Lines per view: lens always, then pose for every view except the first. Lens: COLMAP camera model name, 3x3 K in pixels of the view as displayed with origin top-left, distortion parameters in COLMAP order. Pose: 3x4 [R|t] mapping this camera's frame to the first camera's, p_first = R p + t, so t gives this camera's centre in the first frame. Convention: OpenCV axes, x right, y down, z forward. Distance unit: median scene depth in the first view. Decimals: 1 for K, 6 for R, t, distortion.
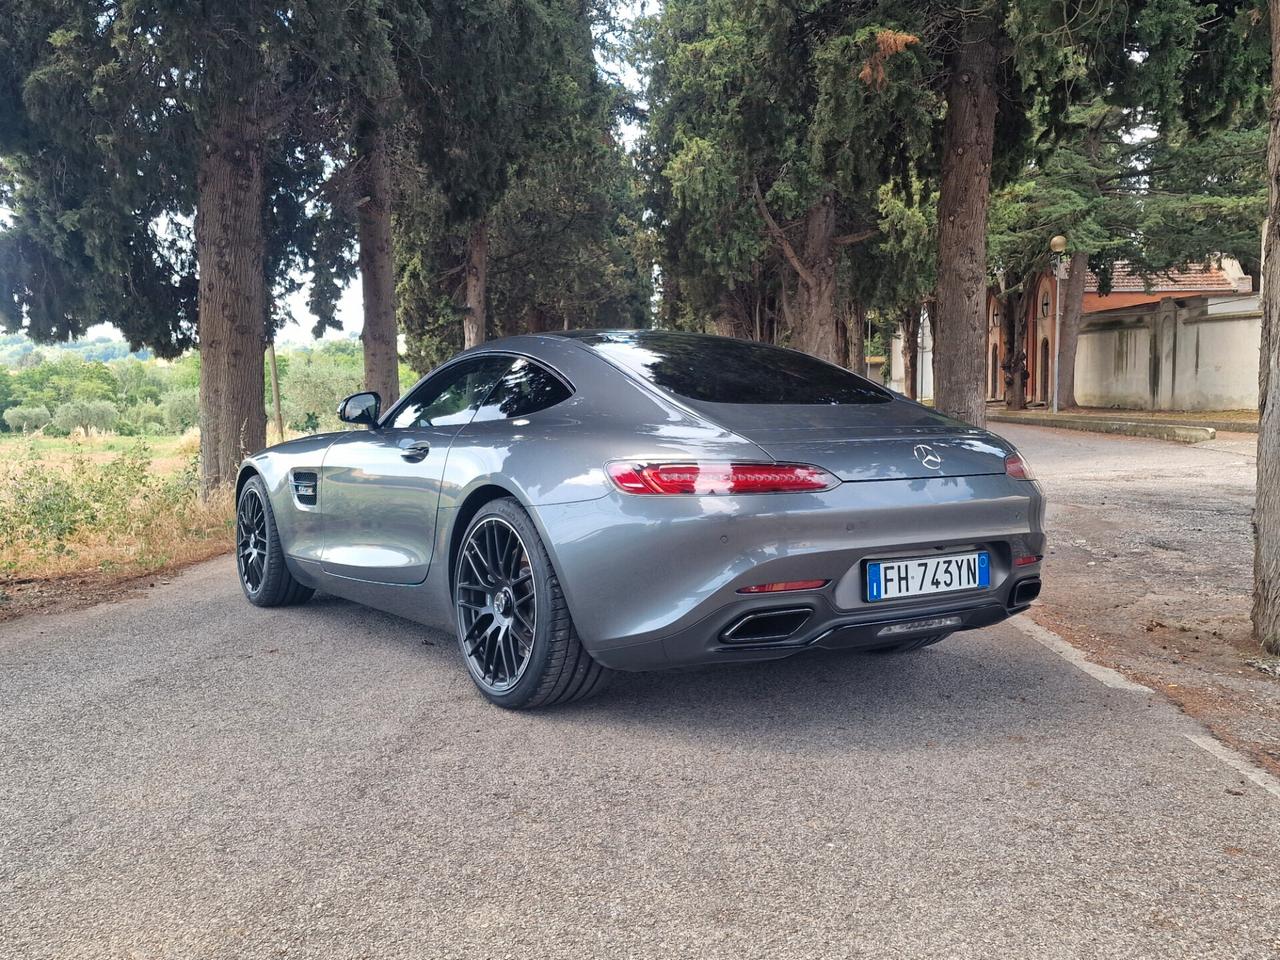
lens RADIAL K [[1274.0, 0, 663.0], [0, 1274.0, 481.3], [0, 0, 1]] dist [0.211676, -0.710097]
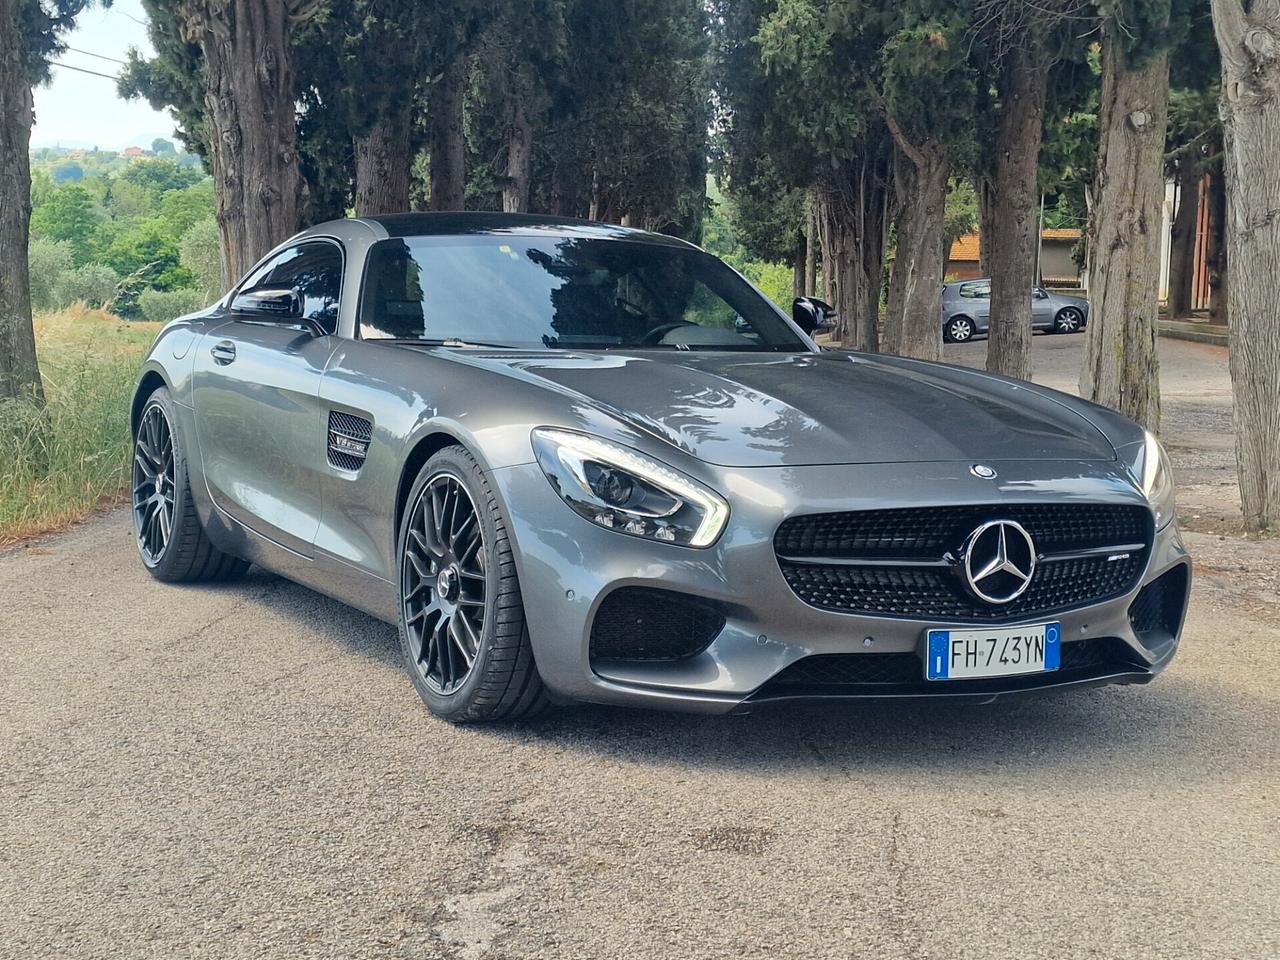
lens RADIAL K [[2098.8, 0, 637.6], [0, 2098.8, 531.9], [0, 0, 1]] dist [0.184955, -0.392542]
pose [[0.998646, 0.040805, -0.032278, -0.014191], [-0.039039, 0.997802, 0.053553, 0.019751], [0.034392, -0.052220, 0.998043, -0.394265]]
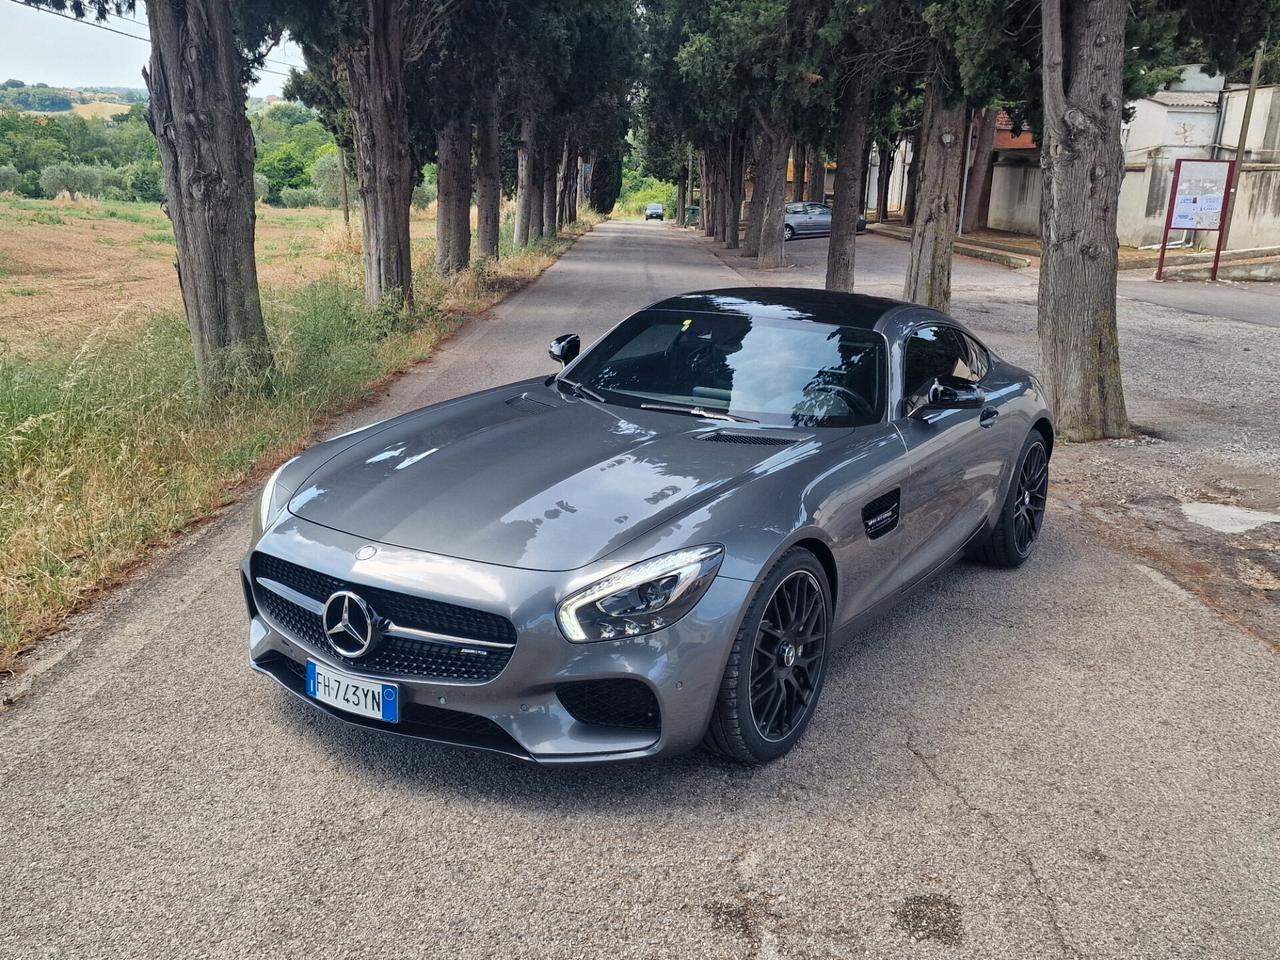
lens RADIAL K [[1209.7, 0, 646.1], [0, 1209.7, 504.9], [0, 0, 1]] dist [0.097658, -0.125527]
pose [[0.998667, 0.044550, 0.026071, -0.036947], [-0.048620, 0.981489, 0.185247, -0.002161], [-0.017336, -0.186267, 0.982346, -0.354489]]
